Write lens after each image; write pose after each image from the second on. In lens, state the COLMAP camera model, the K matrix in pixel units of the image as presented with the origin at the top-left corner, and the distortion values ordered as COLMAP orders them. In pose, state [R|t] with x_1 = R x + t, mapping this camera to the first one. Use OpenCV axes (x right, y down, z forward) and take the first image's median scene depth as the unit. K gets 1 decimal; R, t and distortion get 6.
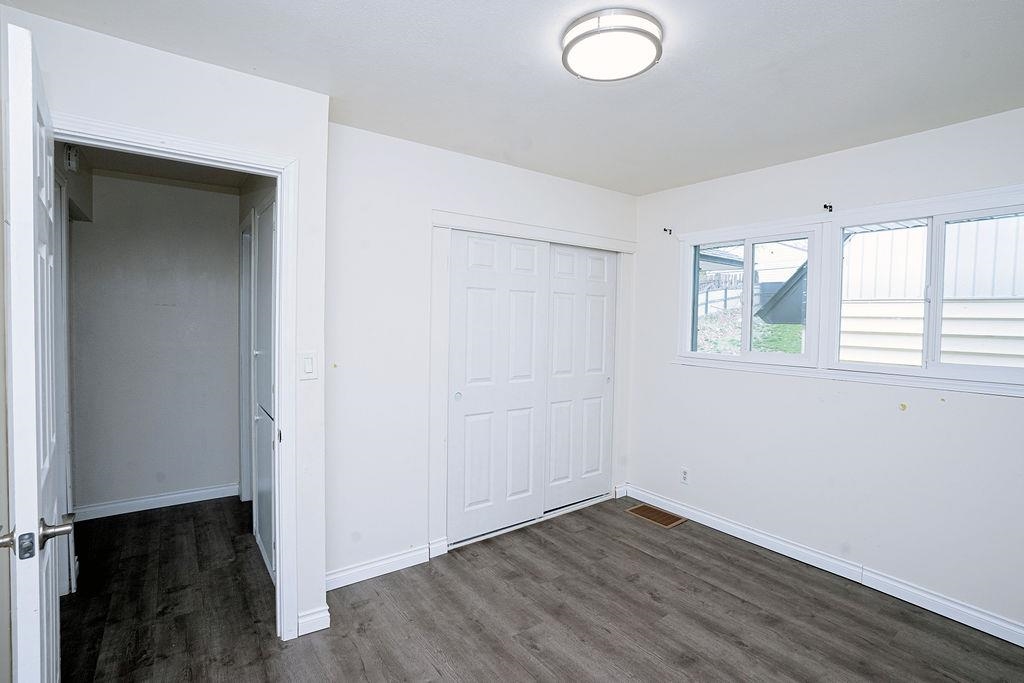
lens RADIAL K [[492.0, 0, 516.0], [0, 492.0, 337.7], [0, 0, 1]] dist [-0.073487, 0.029599]
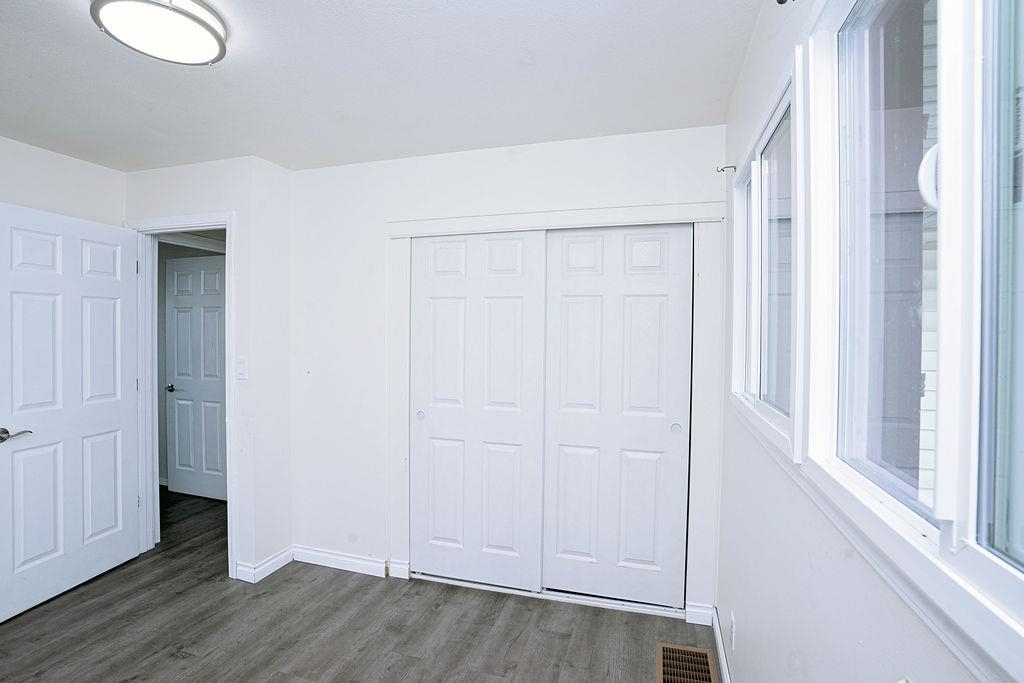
lens RADIAL K [[492.0, 0, 516.0], [0, 492.0, 337.7], [0, 0, 1]] dist [-0.073487, 0.029599]
pose [[0.586837, -0.004926, -0.809690, 0.753364], [-0.028187, 0.999251, -0.026508, -0.008112], [0.809214, 0.038379, 0.586259, 0.607010]]
